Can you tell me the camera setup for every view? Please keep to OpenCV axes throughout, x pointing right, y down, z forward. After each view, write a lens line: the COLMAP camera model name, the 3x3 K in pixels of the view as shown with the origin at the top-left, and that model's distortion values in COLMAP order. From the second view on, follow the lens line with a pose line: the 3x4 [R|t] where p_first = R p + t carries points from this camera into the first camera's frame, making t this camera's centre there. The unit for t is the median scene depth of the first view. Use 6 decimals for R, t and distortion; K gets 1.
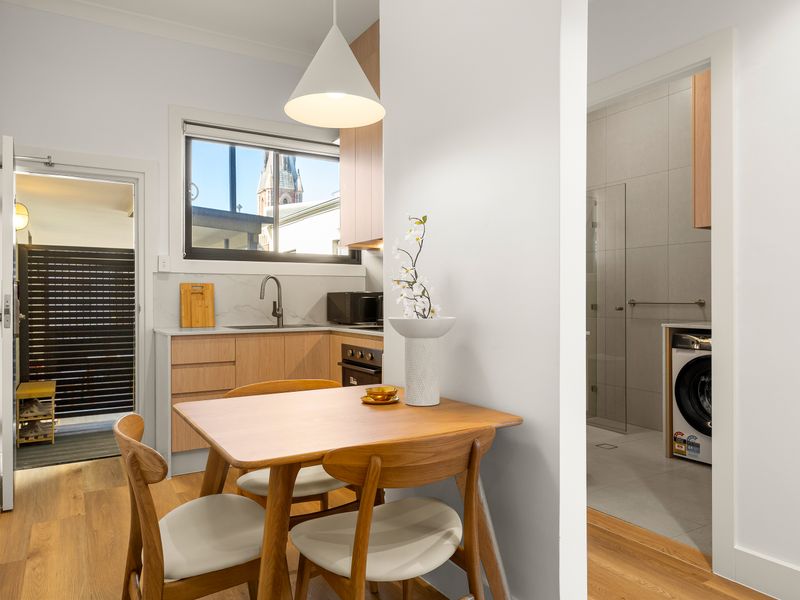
lens RADIAL K [[557.1, 0, 400.0], [0, 557.1, 300.0], [0, 0, 1]] dist [-0.000164, 0.001457]
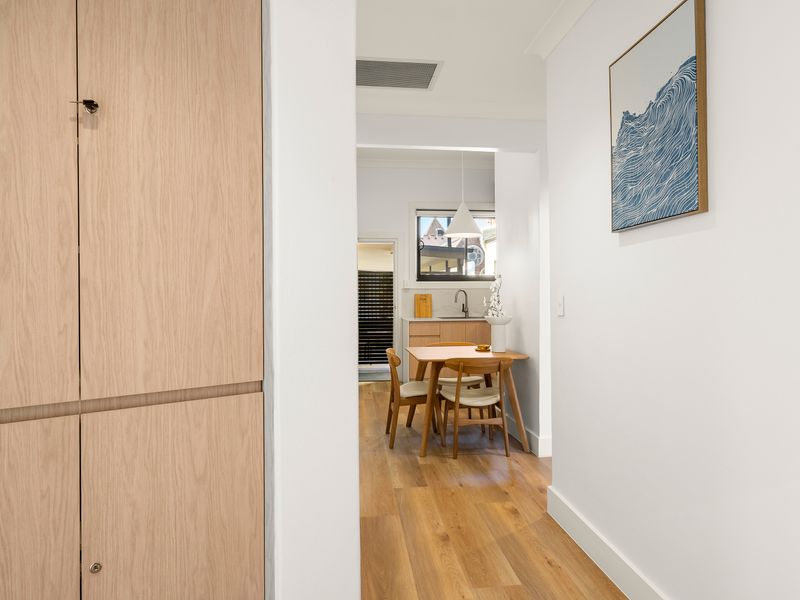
lens RADIAL K [[422.7, 0, 400.0], [0, 422.7, 300.0], [0, 0, 1]] dist [0.015174, 0.000911]
pose [[0.909148, 0.002729, -0.416464, 0.164337], [0.001263, 0.999956, 0.009311, -0.023472], [0.416471, -0.008991, 0.909105, -0.340078]]
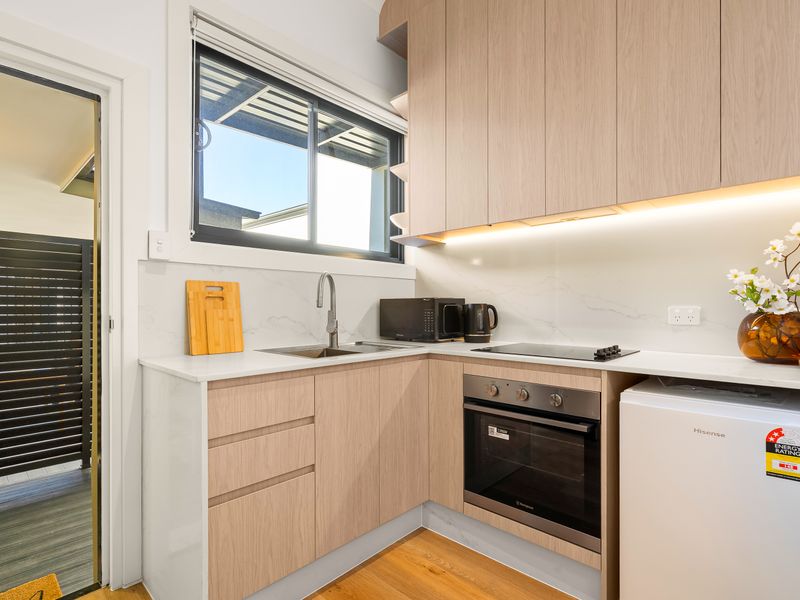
lens RADIAL K [[422.7, 0, 400.0], [0, 422.7, 300.0], [0, 0, 1]] dist [0.015174, 0.000911]
pose [[0.962857, 0.005274, 0.269962, -0.297387], [0.000090, 0.999803, -0.019855, -0.000378], [-0.270014, 0.019141, 0.962666, 0.503924]]
